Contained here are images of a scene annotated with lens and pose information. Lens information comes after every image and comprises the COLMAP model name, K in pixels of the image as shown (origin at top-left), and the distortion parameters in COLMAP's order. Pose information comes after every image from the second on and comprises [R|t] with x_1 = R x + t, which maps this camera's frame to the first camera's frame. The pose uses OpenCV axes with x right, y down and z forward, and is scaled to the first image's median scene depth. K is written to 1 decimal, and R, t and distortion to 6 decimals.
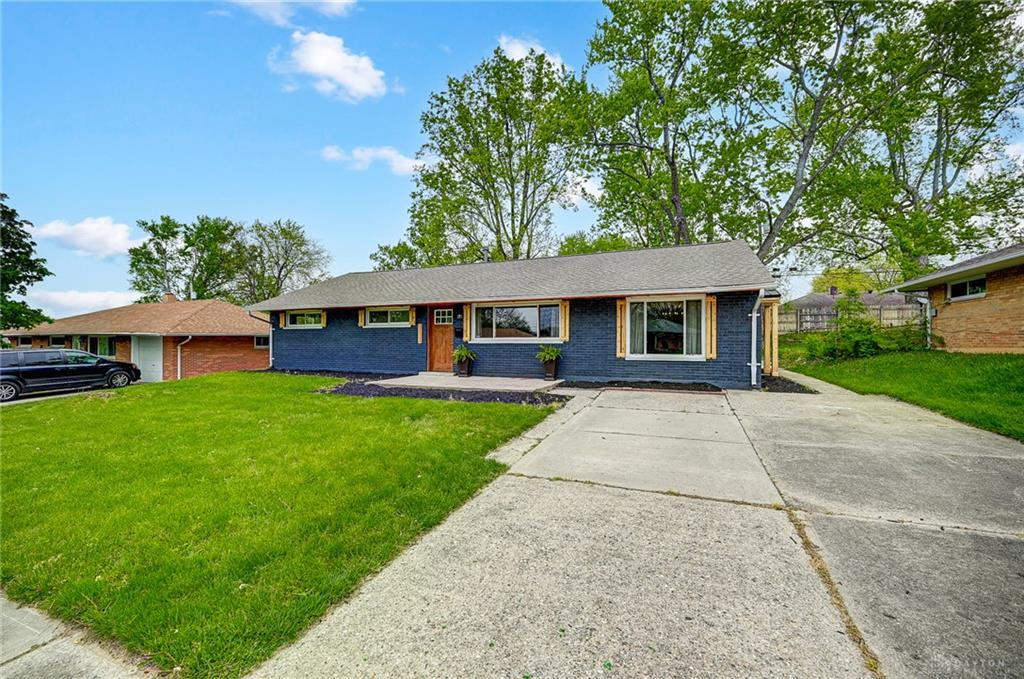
lens RADIAL K [[402.2, 0, 512.0], [0, 402.2, 339.5], [0, 0, 1]] dist [-0.001299, -0.000068]
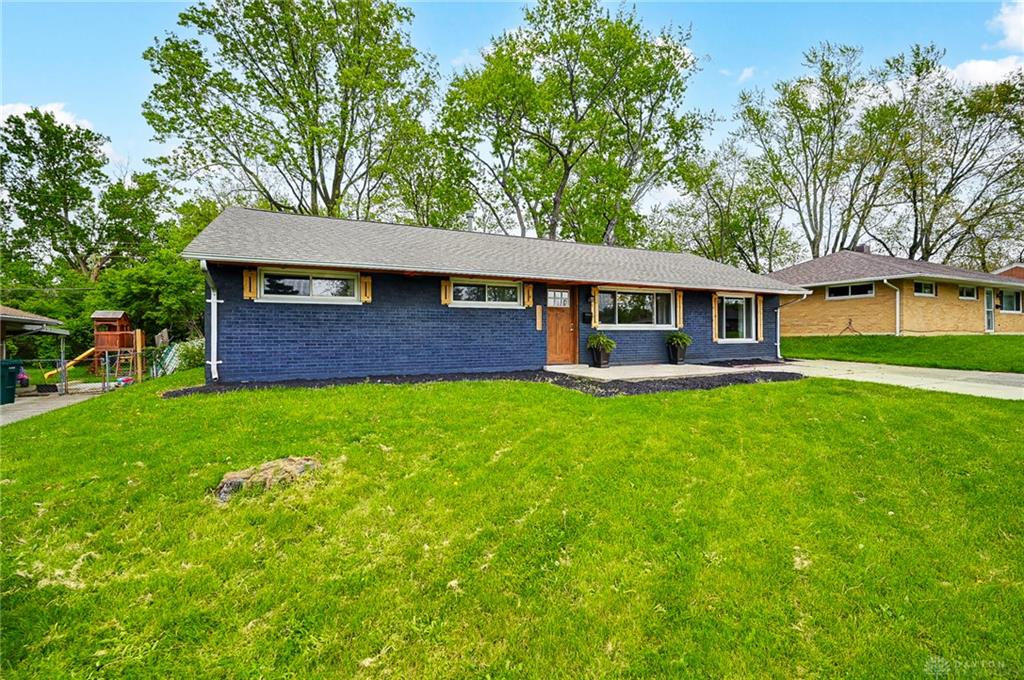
lens RADIAL K [[441.3, 0, 511.6], [0, 441.3, 329.9], [0, 0, 1]] dist [0.000323, -0.000004]
pose [[0.670593, 0.004388, 0.741812, -0.902208], [-0.001092, 0.999987, -0.004929, 0.013500], [-0.741824, 0.002495, 0.670589, 0.458285]]
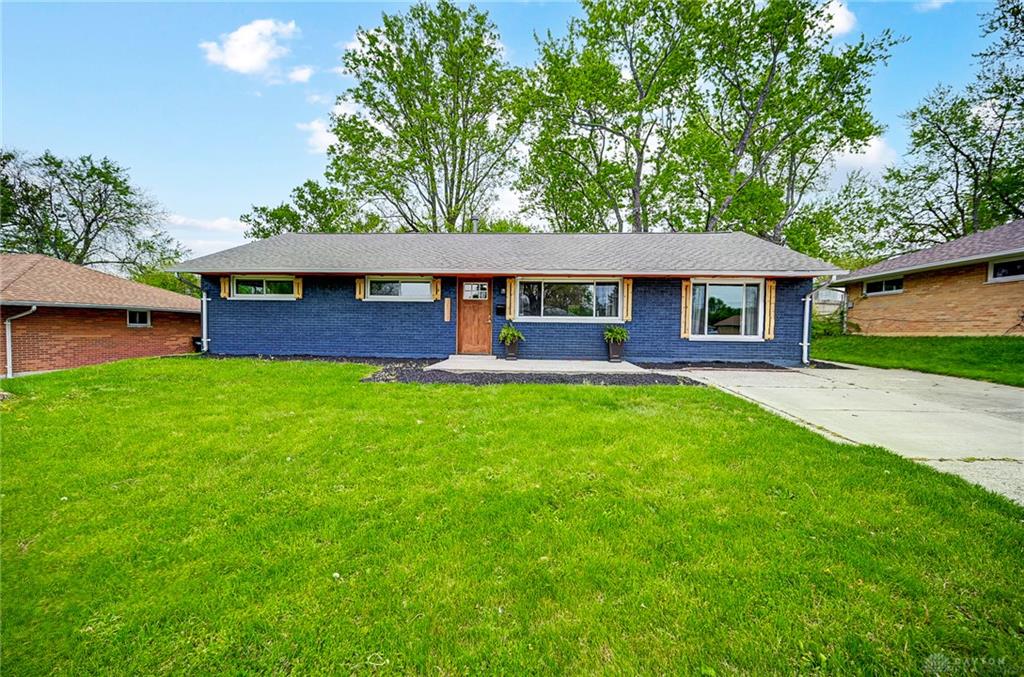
lens RADIAL K [[405.8, 0, 512.0], [0, 405.8, 338.5], [0, 0, 1]] dist [-0.001120, -0.000140]
pose [[0.945255, 0.004646, 0.326300, -0.376262], [-0.015155, 0.999445, 0.029671, 0.018172], [-0.325981, -0.032992, 0.944800, 0.150432]]
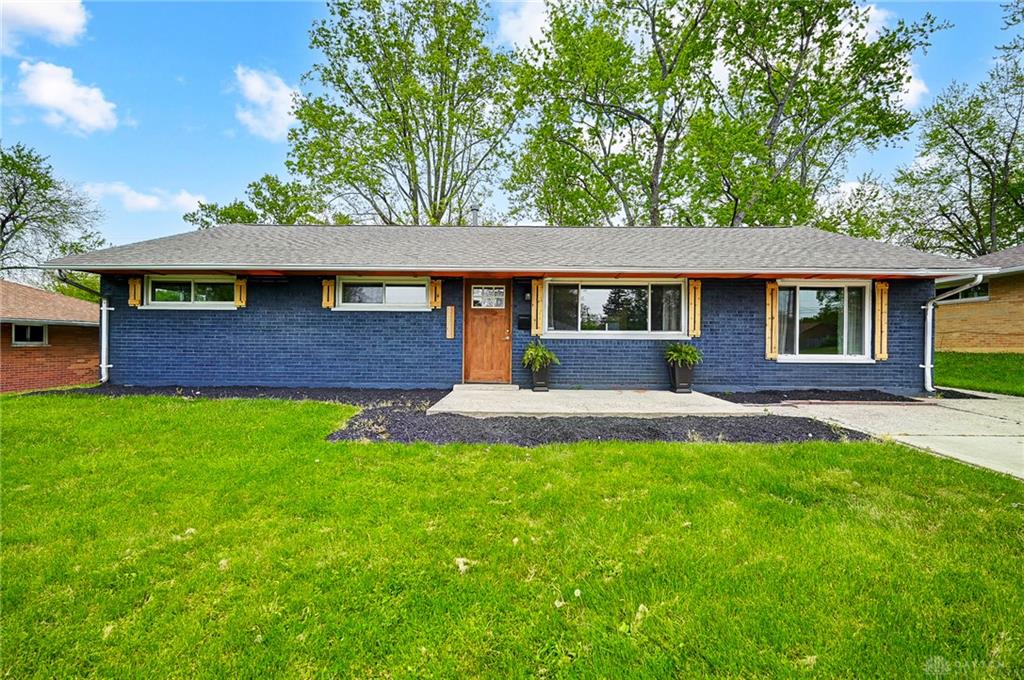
lens RADIAL K [[429.8, 0, 512.0], [0, 429.8, 340.0], [0, 0, 1]] dist [-0.000020, 0.000089]
pose [[0.927793, 0.009177, 0.372984, -0.384490], [-0.009734, 0.999953, -0.000389, 0.011642], [-0.372969, -0.003270, 0.927838, 0.353927]]
